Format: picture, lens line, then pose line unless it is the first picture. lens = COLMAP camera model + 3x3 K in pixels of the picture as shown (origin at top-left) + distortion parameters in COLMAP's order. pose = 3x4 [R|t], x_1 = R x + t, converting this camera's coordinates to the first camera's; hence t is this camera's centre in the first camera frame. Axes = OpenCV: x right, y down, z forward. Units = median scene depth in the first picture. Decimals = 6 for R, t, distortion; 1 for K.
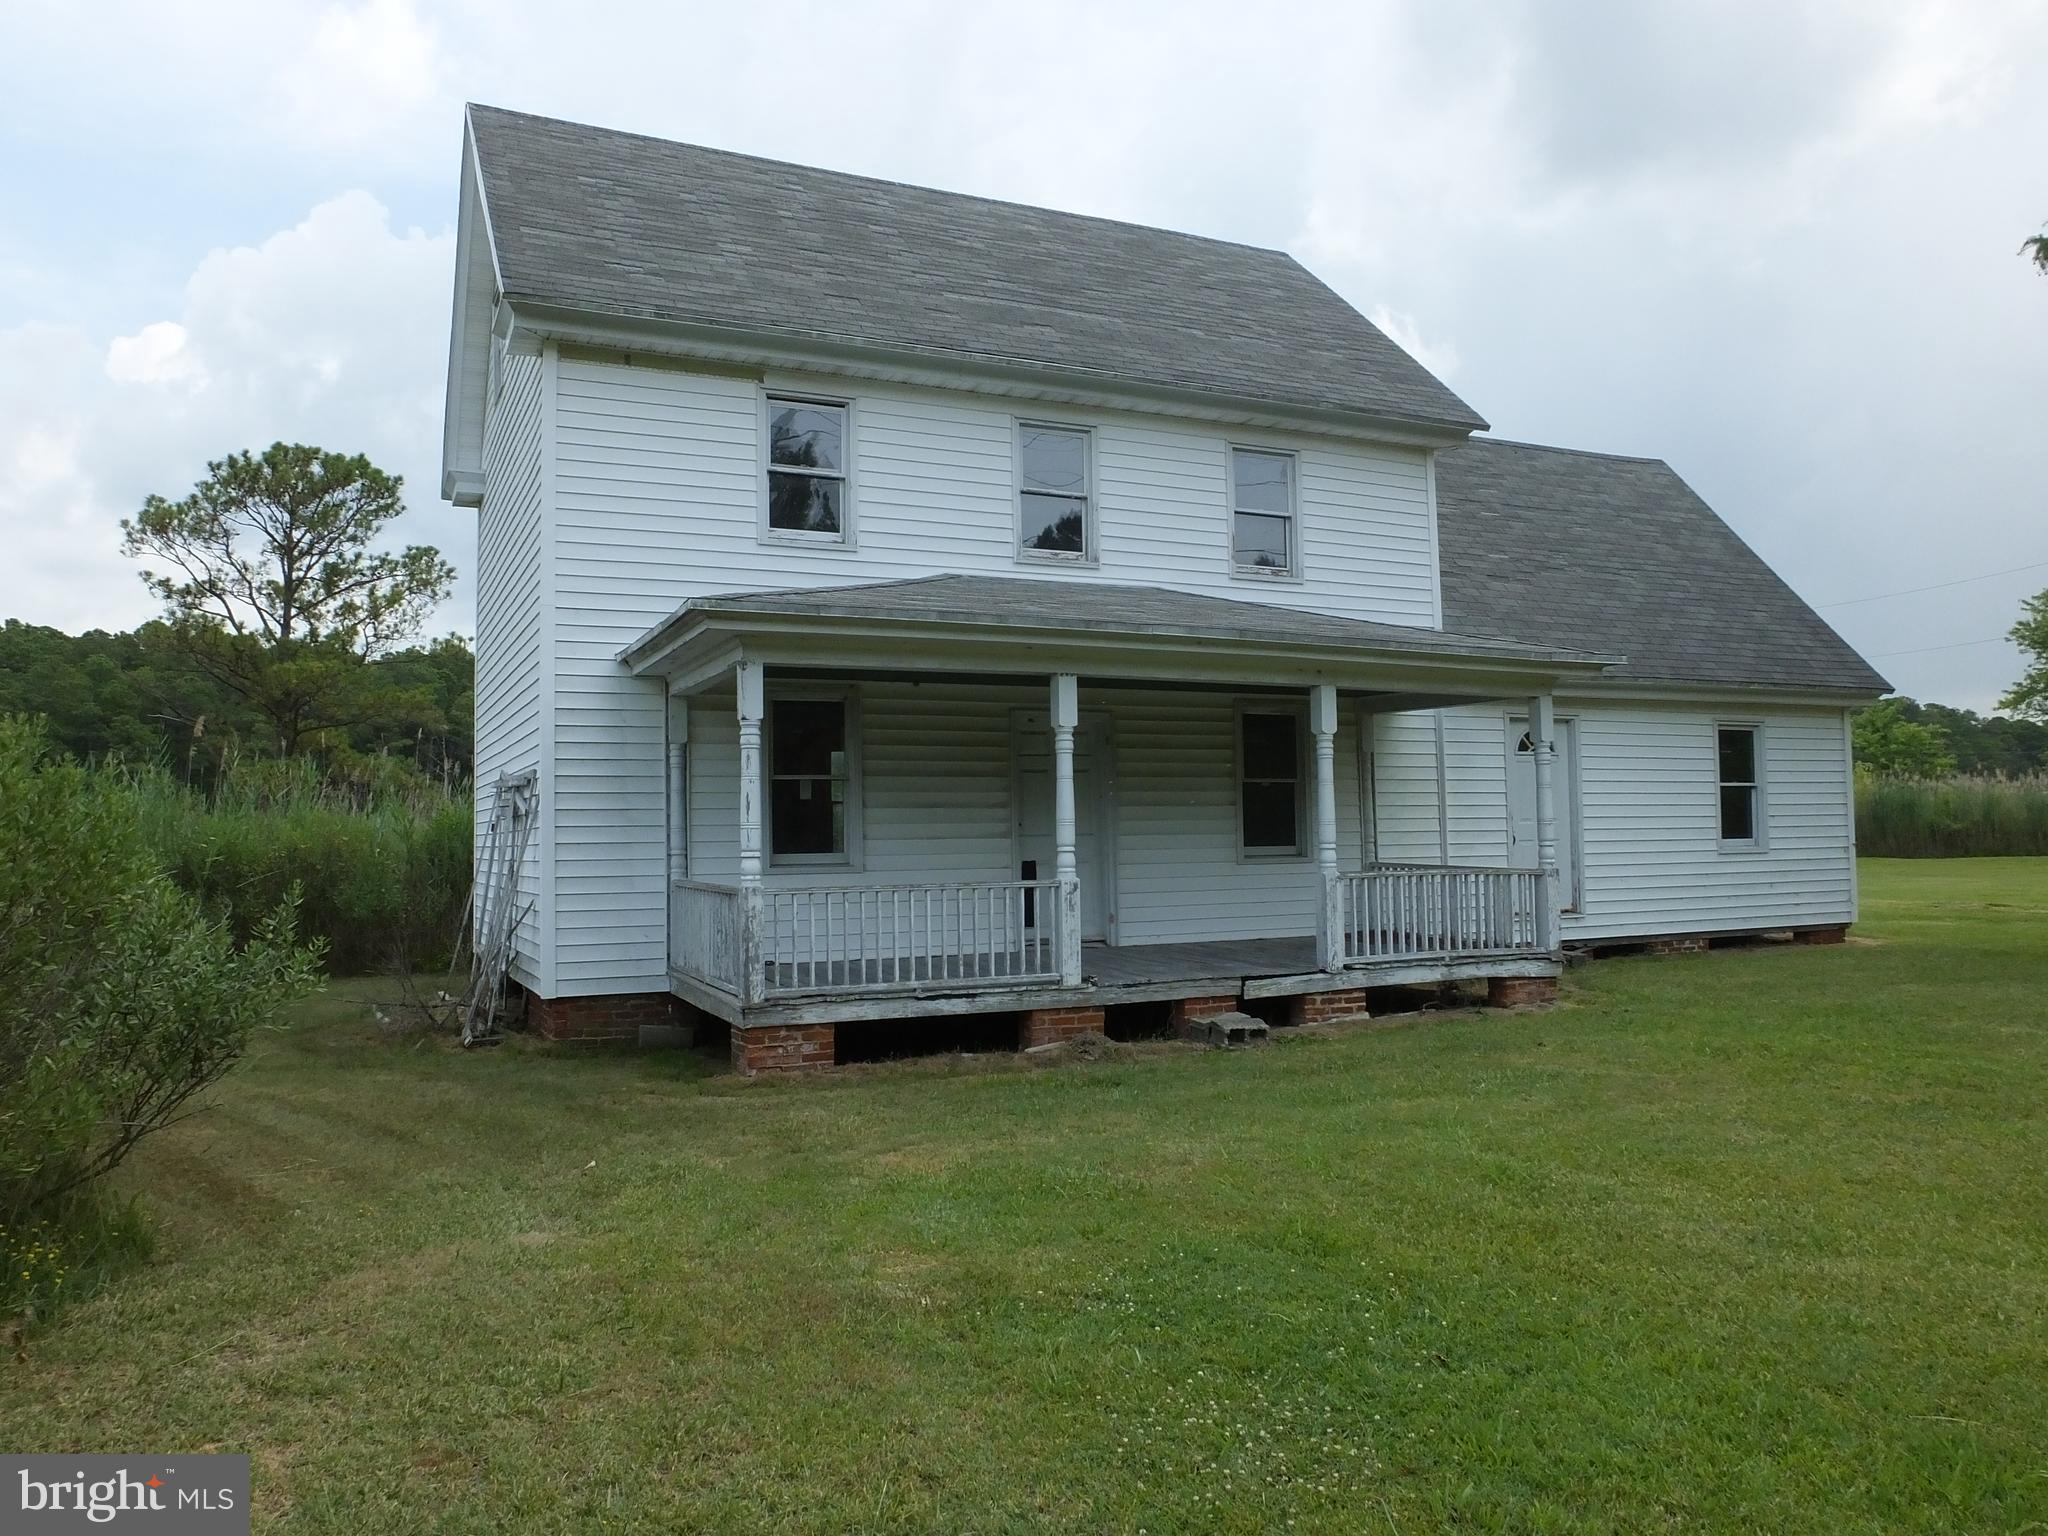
lens RADIAL K [[1440.4, 0, 1024.0], [0, 1440.4, 768.0], [0, 0, 1]] dist [-0.079379, 0.065067]
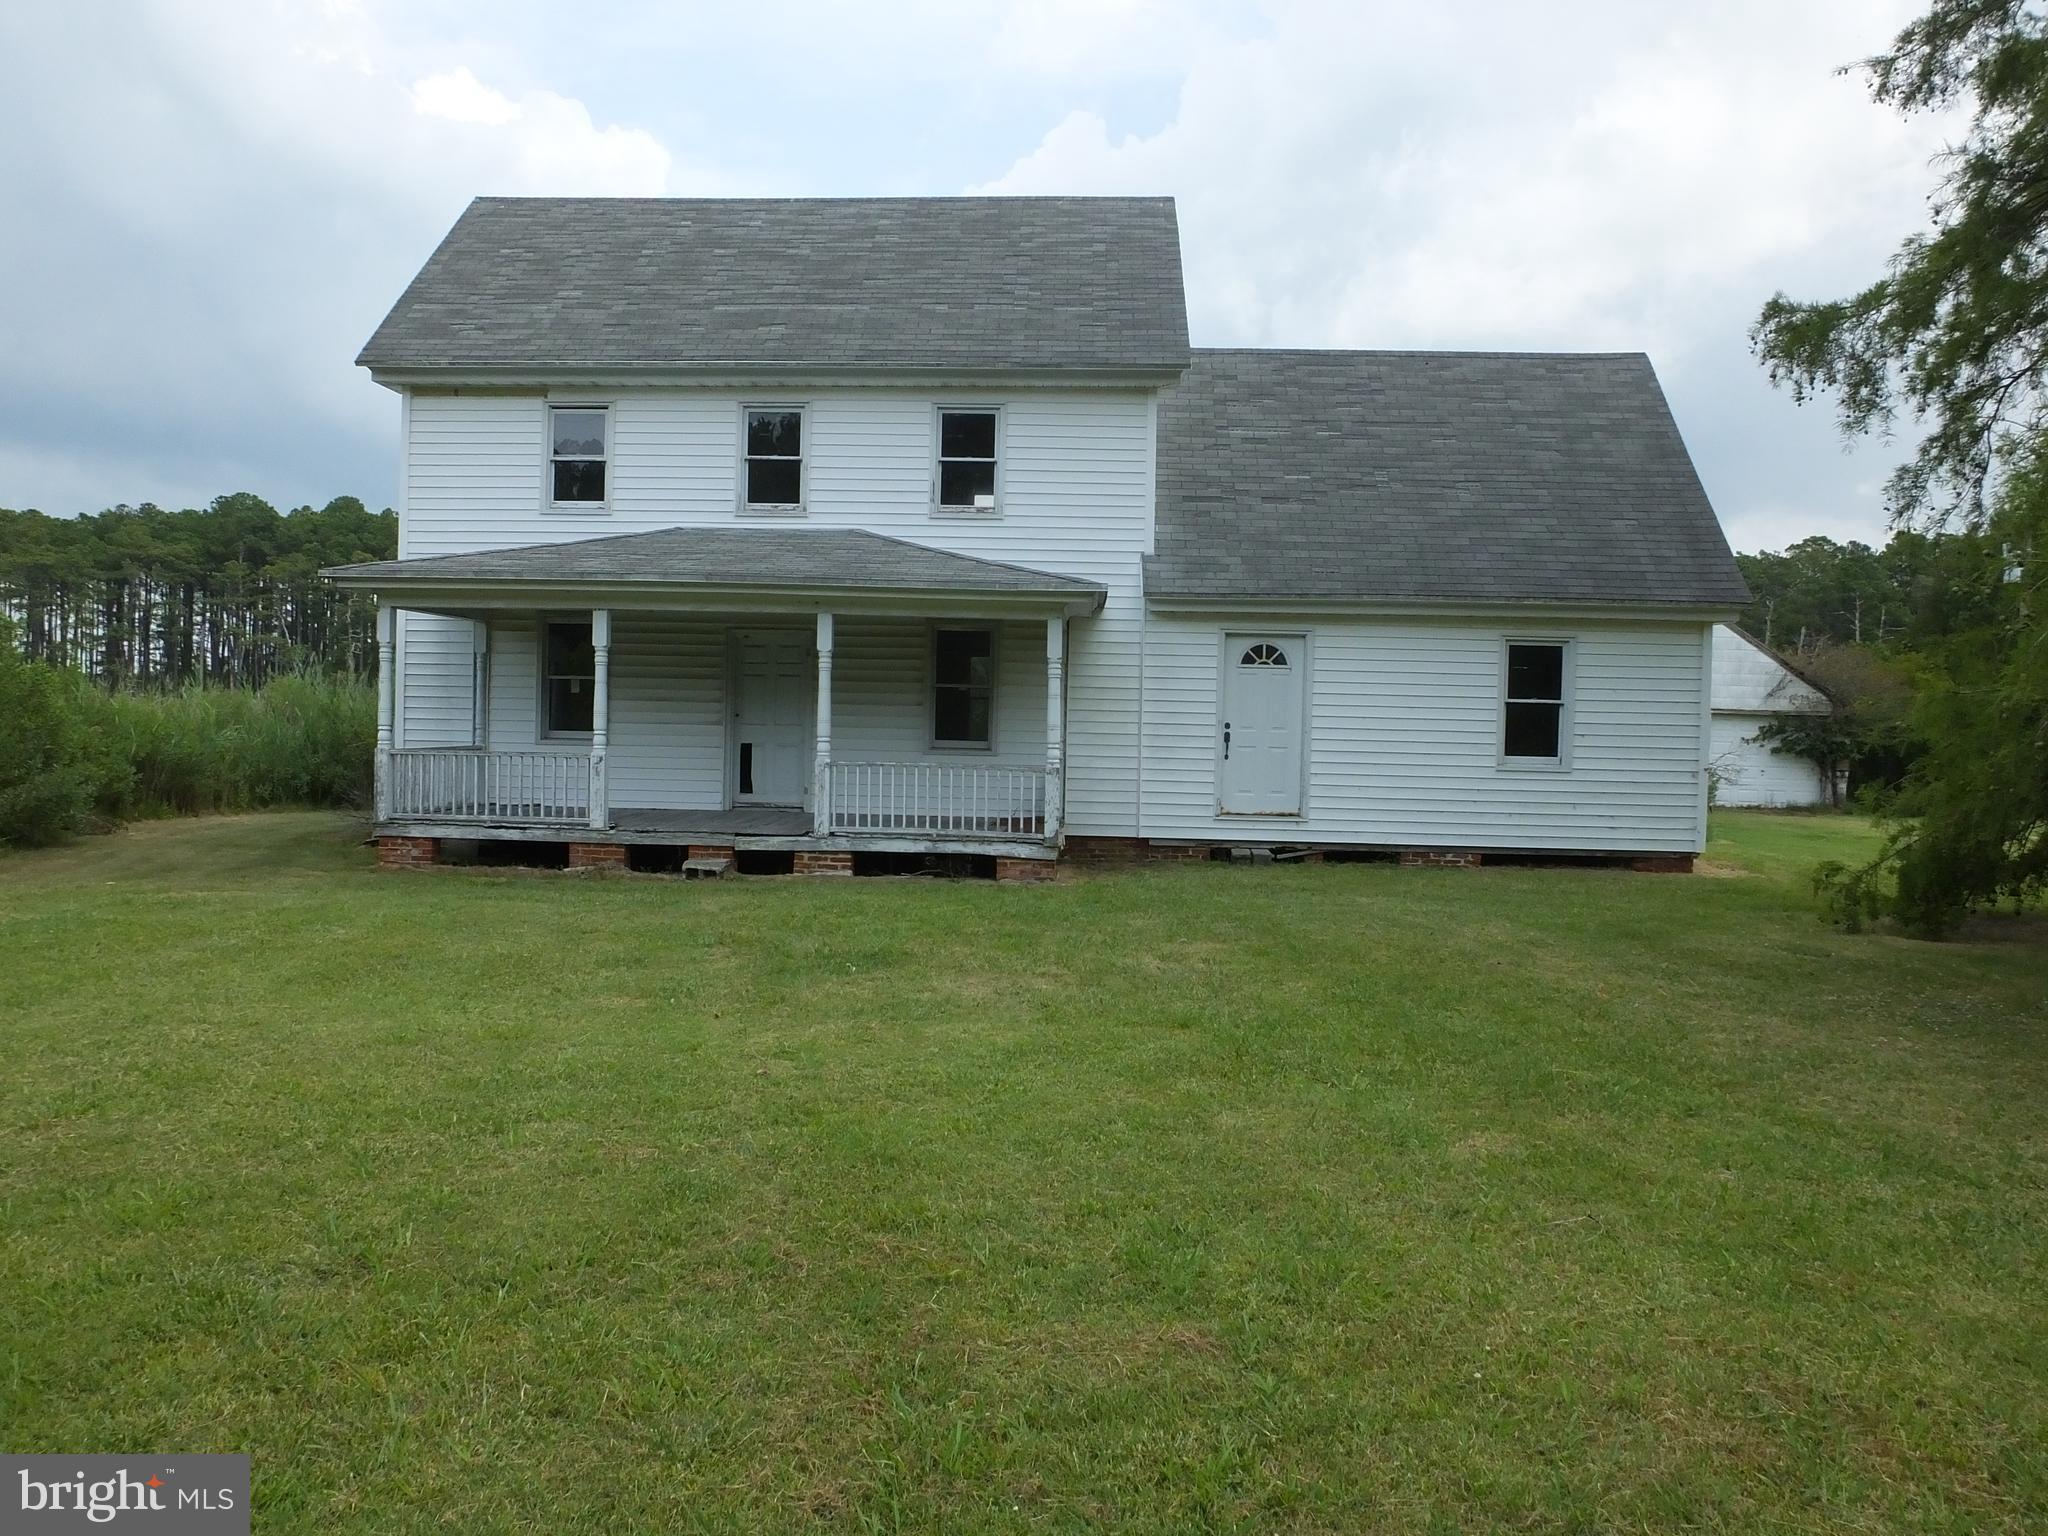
lens RADIAL K [[1440.4, 0, 1024.0], [0, 1440.4, 768.0], [0, 0, 1]] dist [-0.079379, 0.065067]
pose [[0.888996, 0.048776, -0.455310, 0.875250], [-0.012914, 0.996586, 0.081546, -0.024911], [0.457733, -0.066614, 0.886591, -0.055147]]
